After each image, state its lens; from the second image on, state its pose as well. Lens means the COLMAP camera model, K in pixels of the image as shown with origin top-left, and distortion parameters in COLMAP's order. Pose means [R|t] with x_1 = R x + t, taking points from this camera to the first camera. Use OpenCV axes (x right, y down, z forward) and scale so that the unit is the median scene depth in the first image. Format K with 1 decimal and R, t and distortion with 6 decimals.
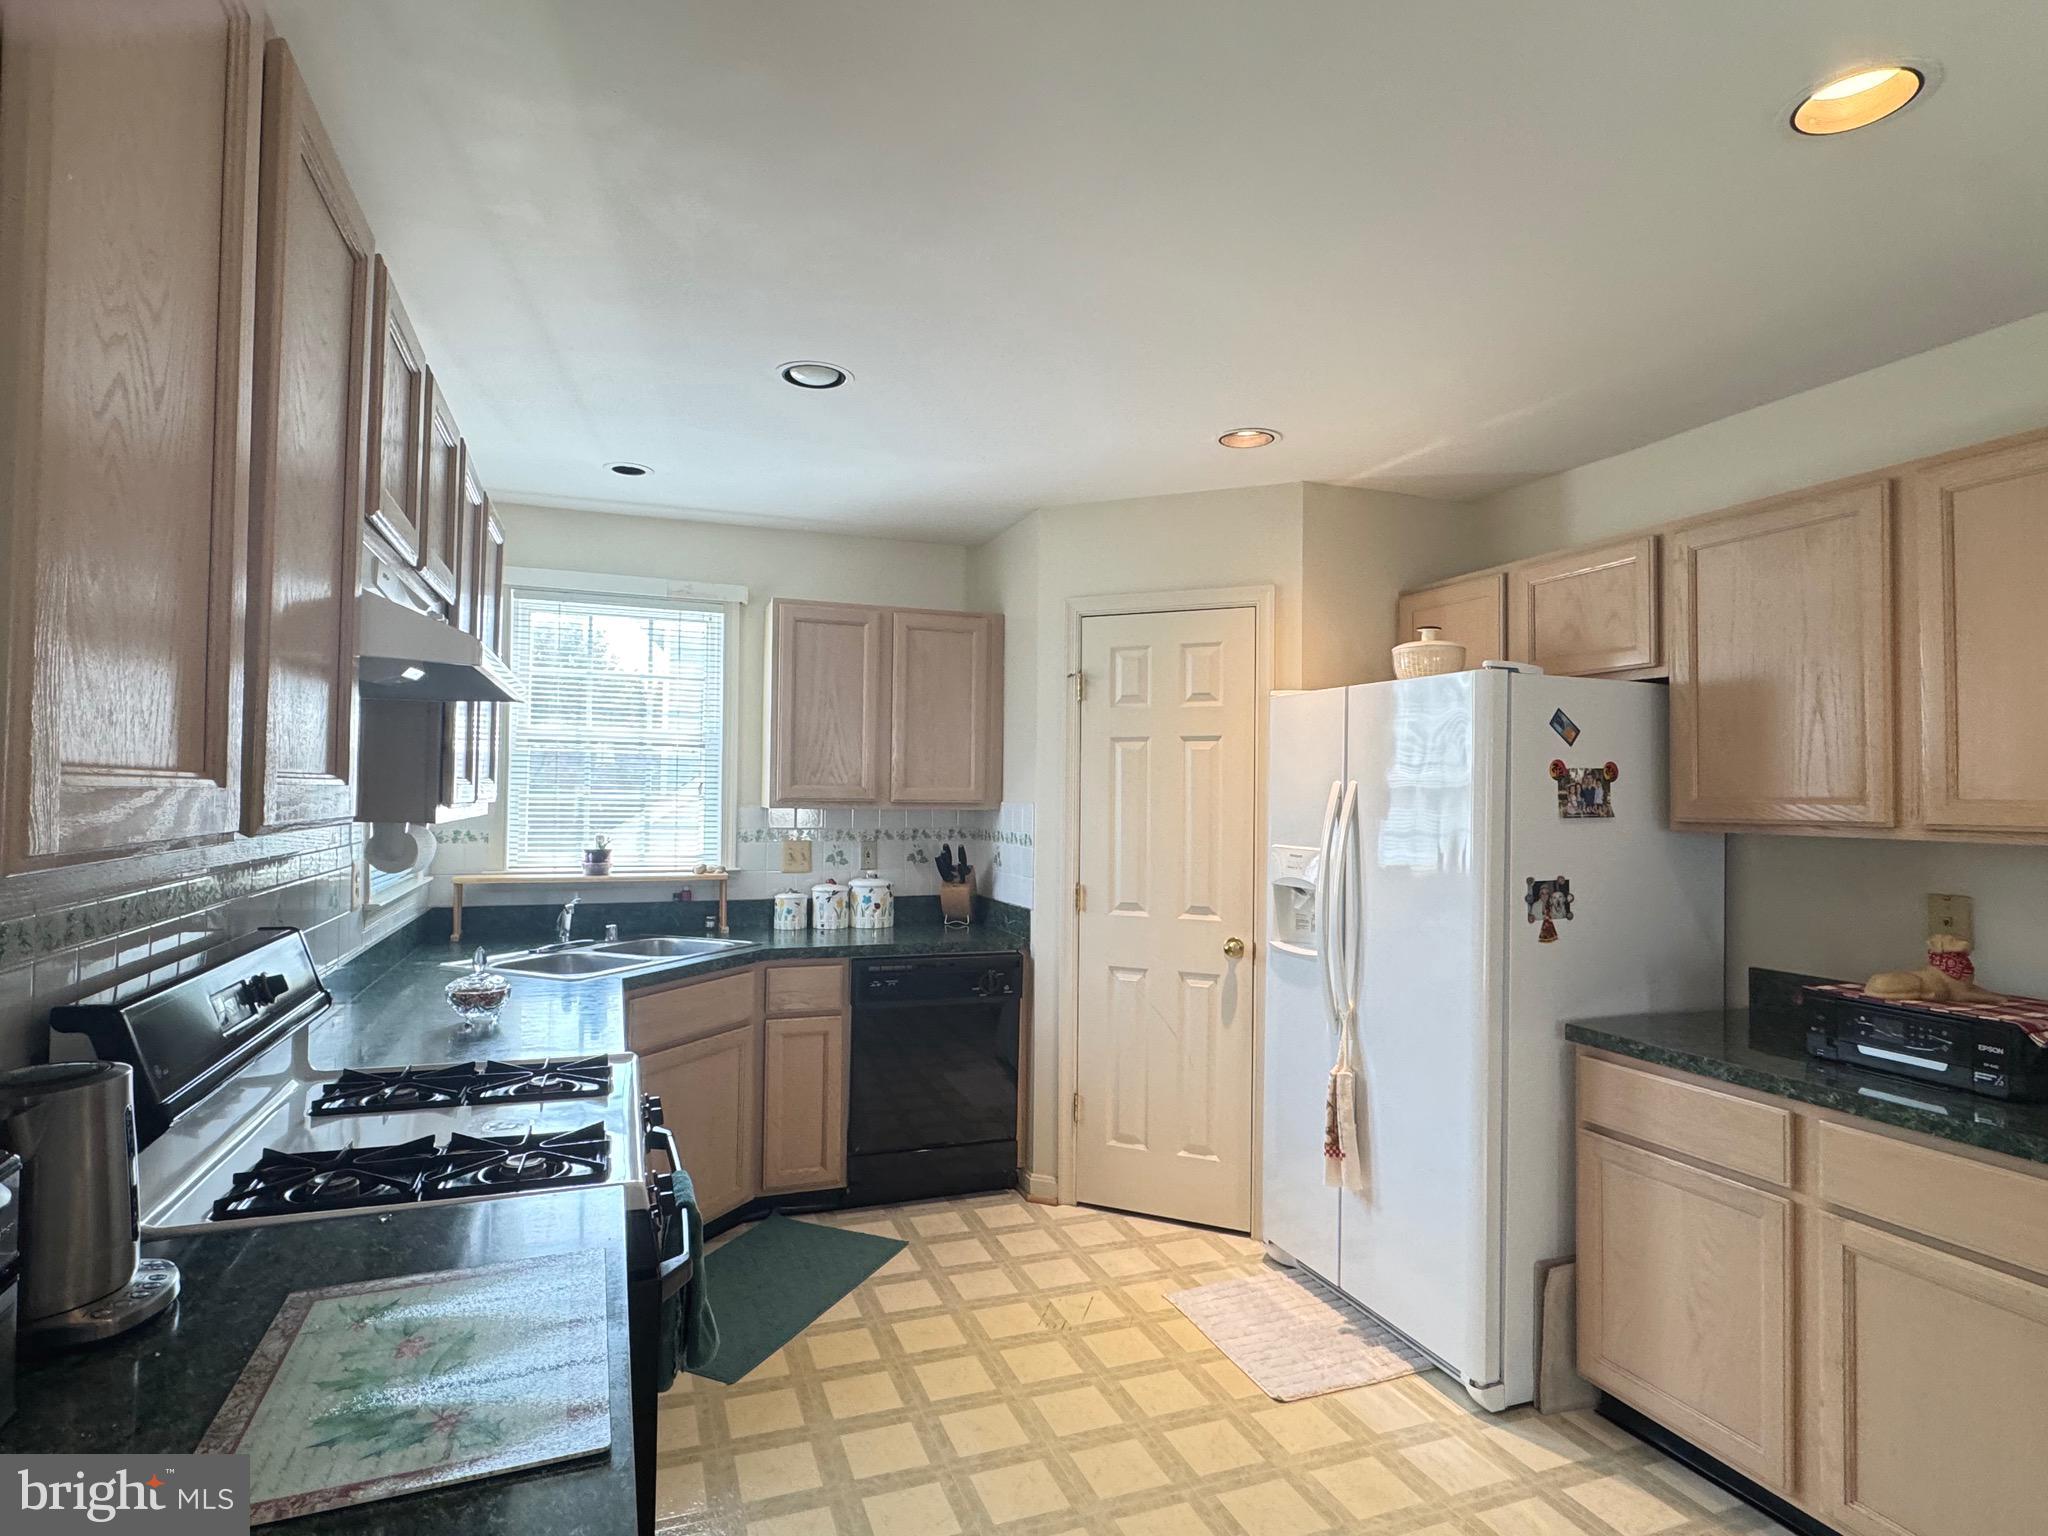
lens RADIAL K [[1097.8, 0, 1026.7], [0, 1097.8, 757.9], [0, 0, 1]] dist [0.028402, 0.001694]
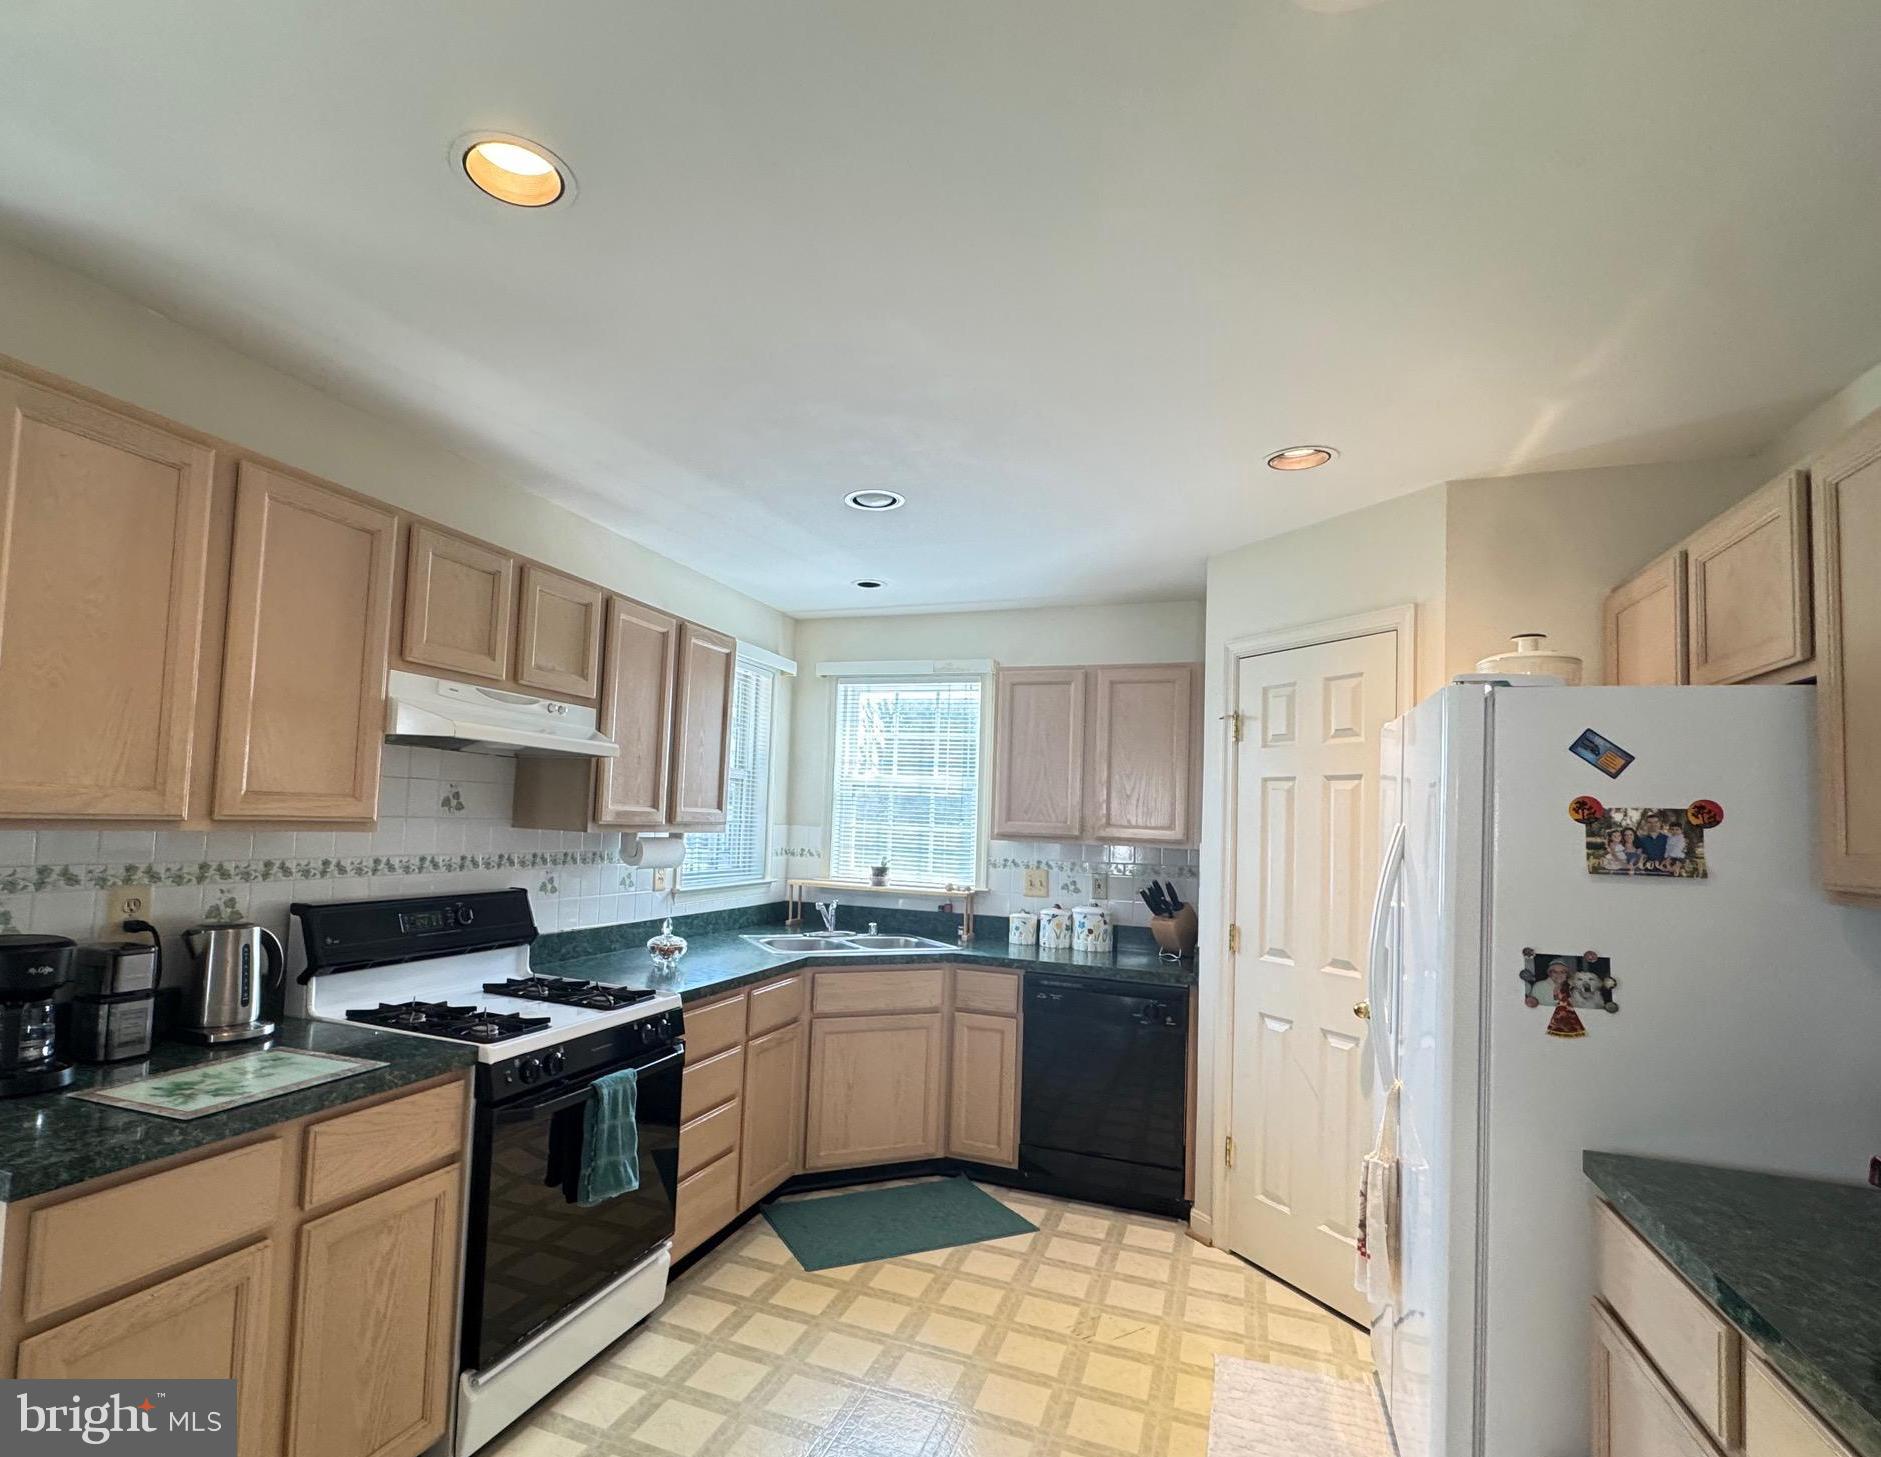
lens RADIAL K [[968.1, 0, 873.3], [0, 968.1, 758.8], [0, 0, 1]] dist [0.020268, 0.001304]
pose [[0.740041, -0.026362, -0.672044, 0.409794], [-0.007213, 0.998863, -0.047126, 0.007861], [0.672523, 0.039723, 0.739010, 0.124073]]
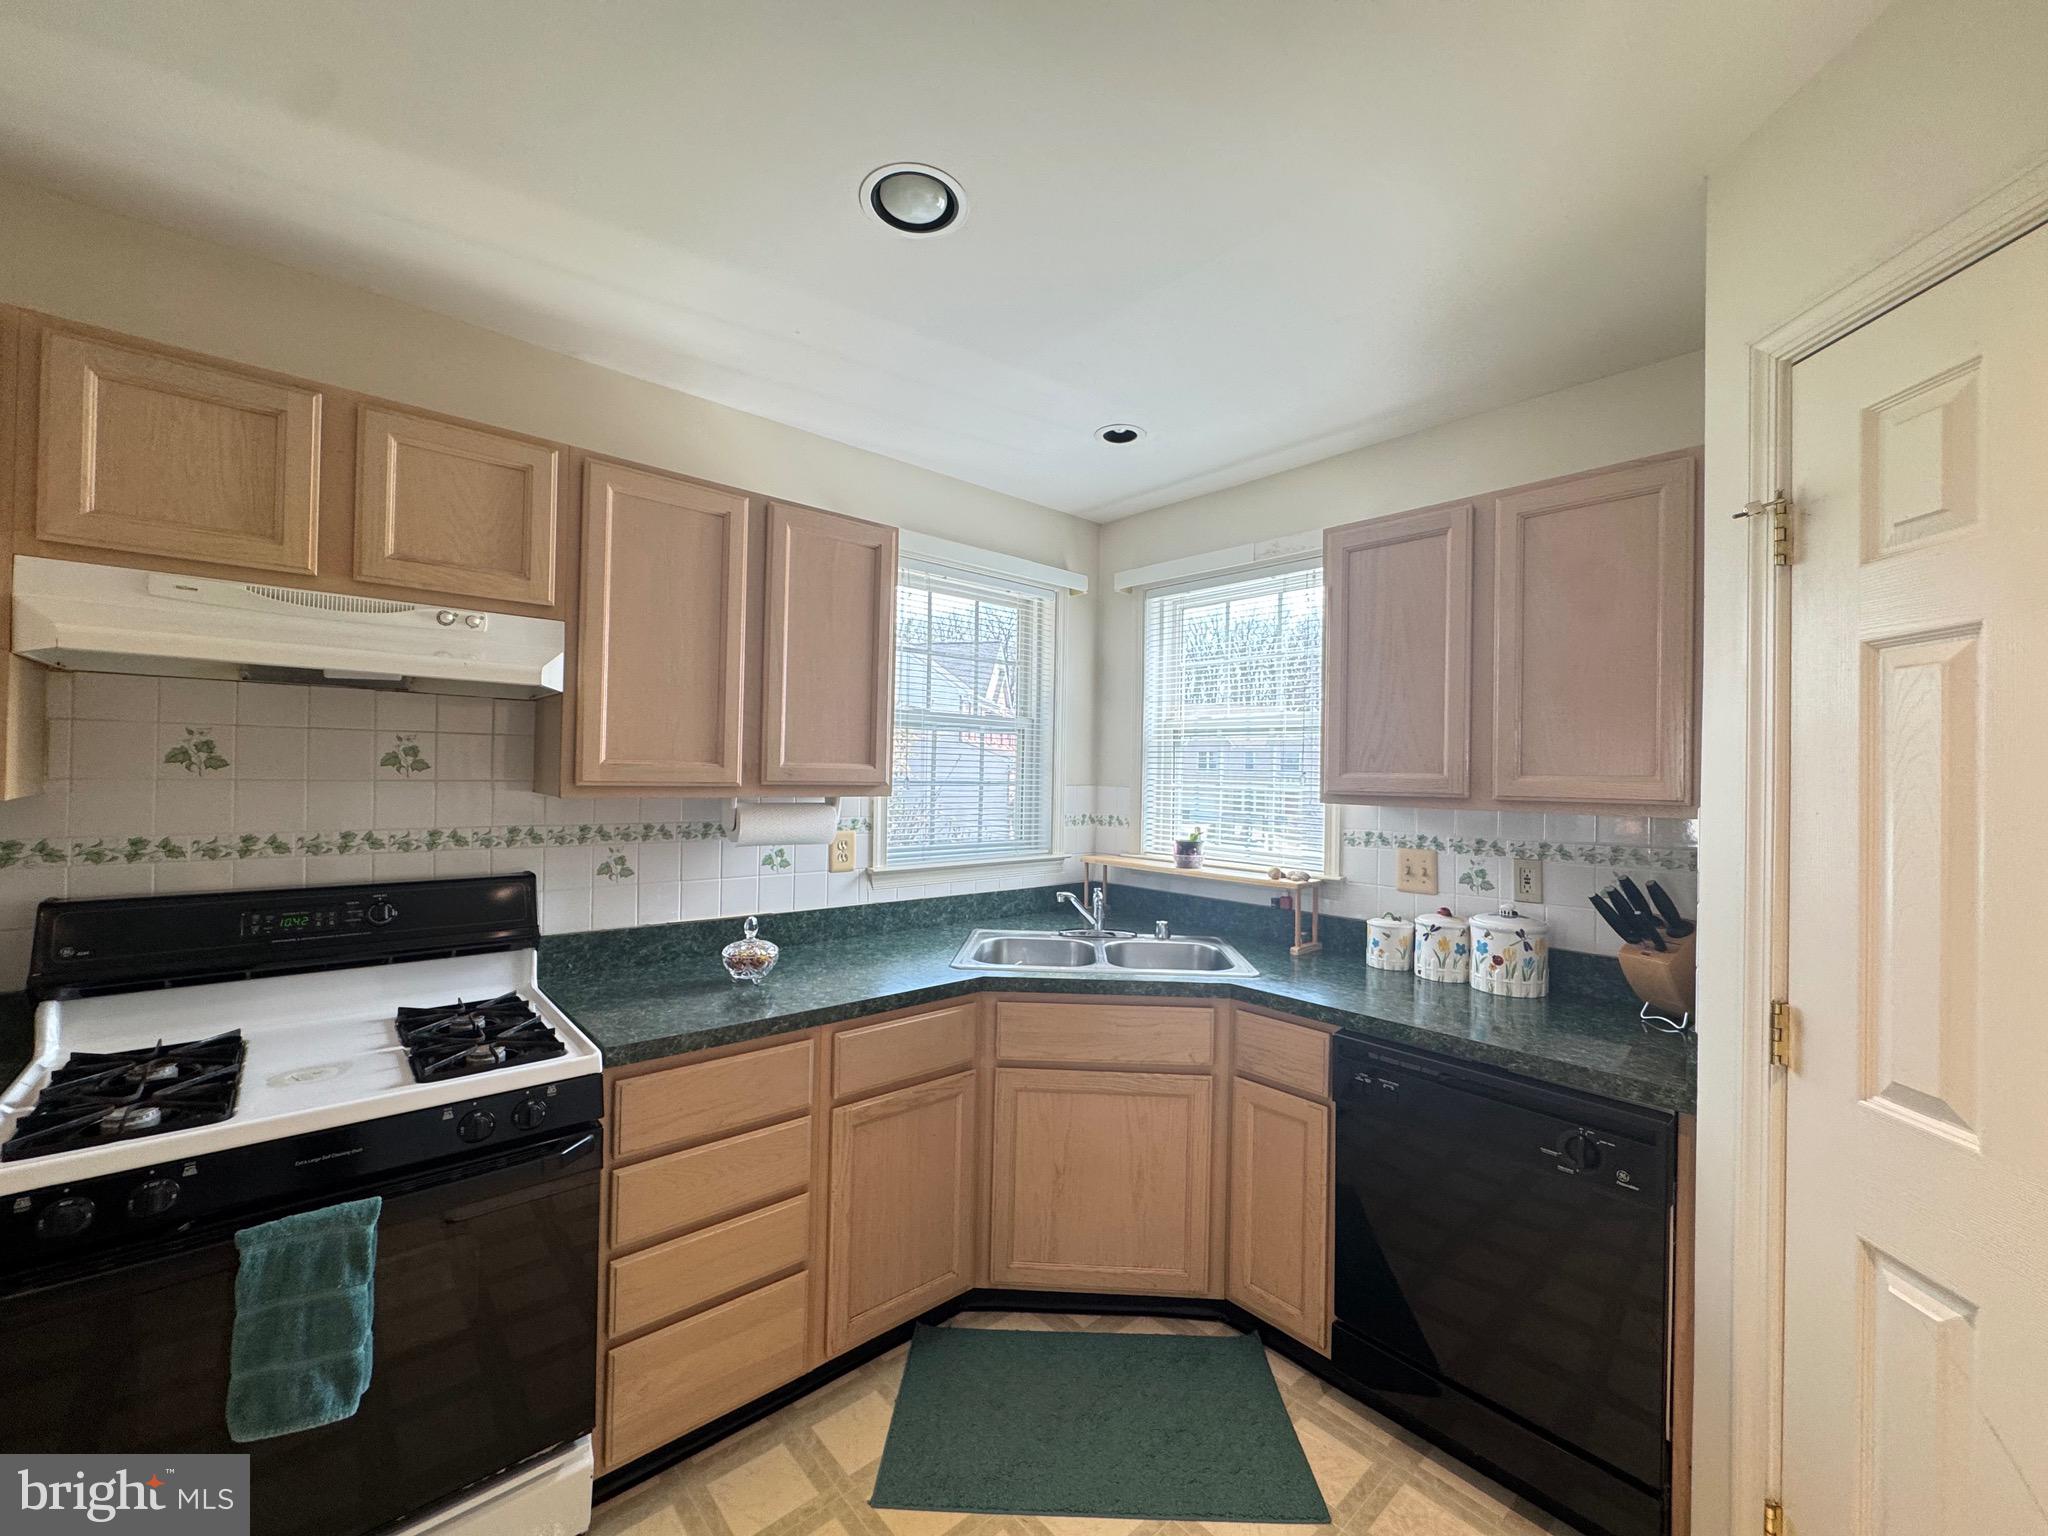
lens RADIAL K [[824.2, 0, 1029.8], [0, 824.2, 759.8], [0, 0, 1]] dist [-0.004065, 0.000974]
pose [[0.356437, -0.020863, -0.934086, 0.244330], [0.016756, 0.999733, -0.015935, 0.022045], [0.934169, -0.009972, 0.356692, 0.632130]]
